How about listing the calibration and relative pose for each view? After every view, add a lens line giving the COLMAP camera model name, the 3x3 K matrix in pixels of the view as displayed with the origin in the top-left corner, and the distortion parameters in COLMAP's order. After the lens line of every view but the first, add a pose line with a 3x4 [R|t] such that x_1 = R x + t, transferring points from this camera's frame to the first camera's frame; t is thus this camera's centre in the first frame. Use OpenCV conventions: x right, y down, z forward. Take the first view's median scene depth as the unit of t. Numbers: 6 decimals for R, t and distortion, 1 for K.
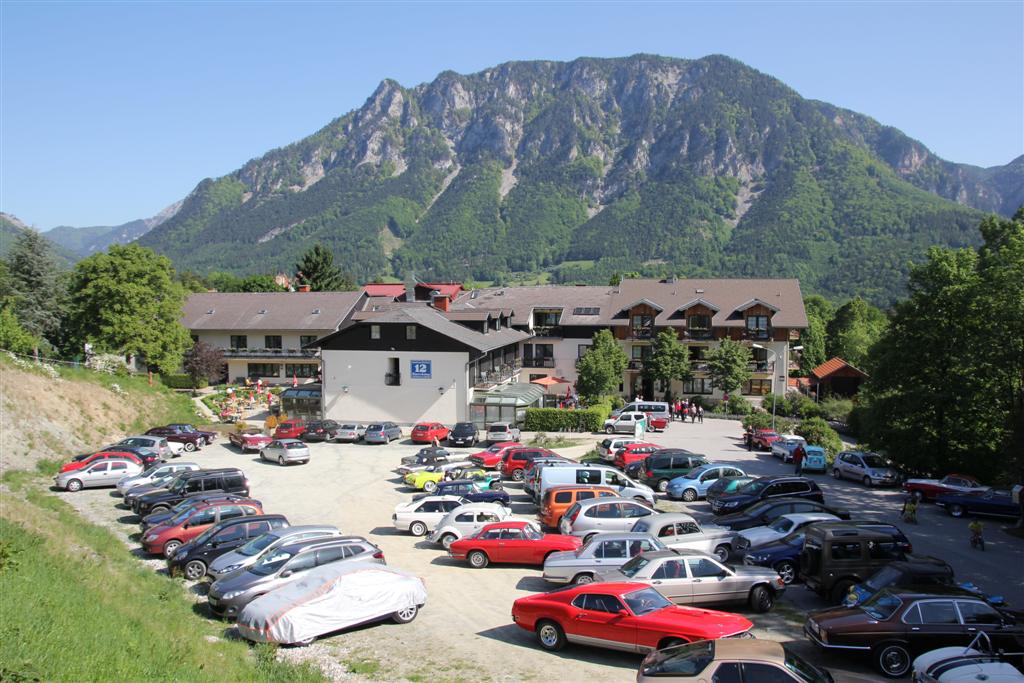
lens RADIAL K [[803.5, 0, 510.6], [0, 803.5, 345.9], [0, 0, 1]] dist [-0.139889, 0.116207]
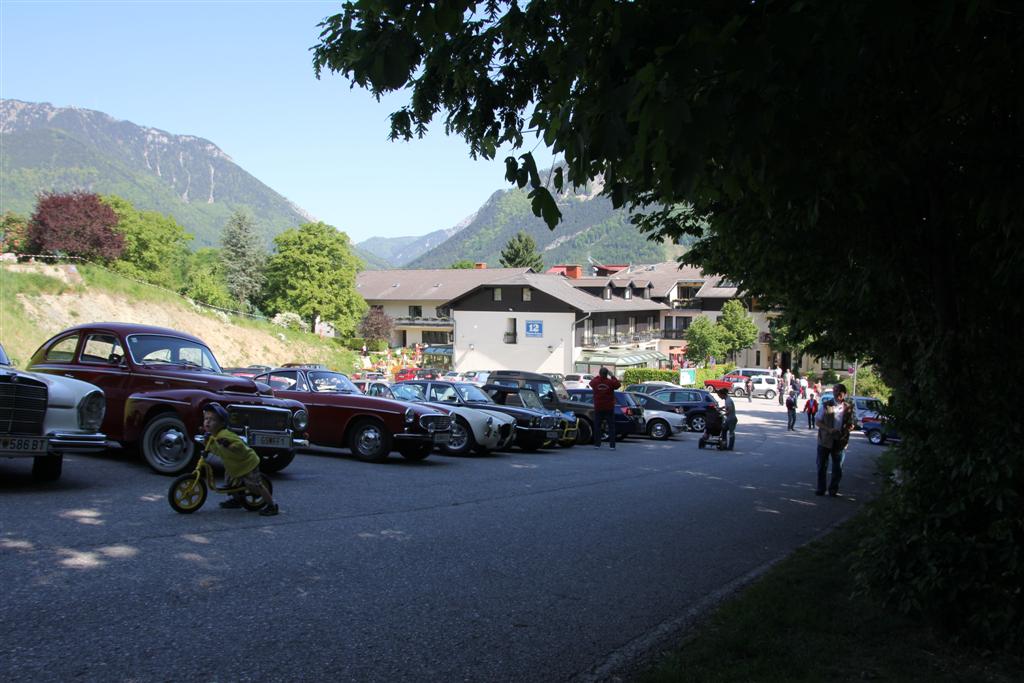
lens RADIAL K [[803.5, 0, 512.0], [0, 803.5, 348.4], [0, 0, 1]] dist [-0.139889, 0.116207]
pose [[0.934838, 0.030320, -0.353777, 0.239892], [-0.033971, 0.999414, -0.004114, 0.060370], [0.353445, 0.015864, 0.935321, -0.014055]]
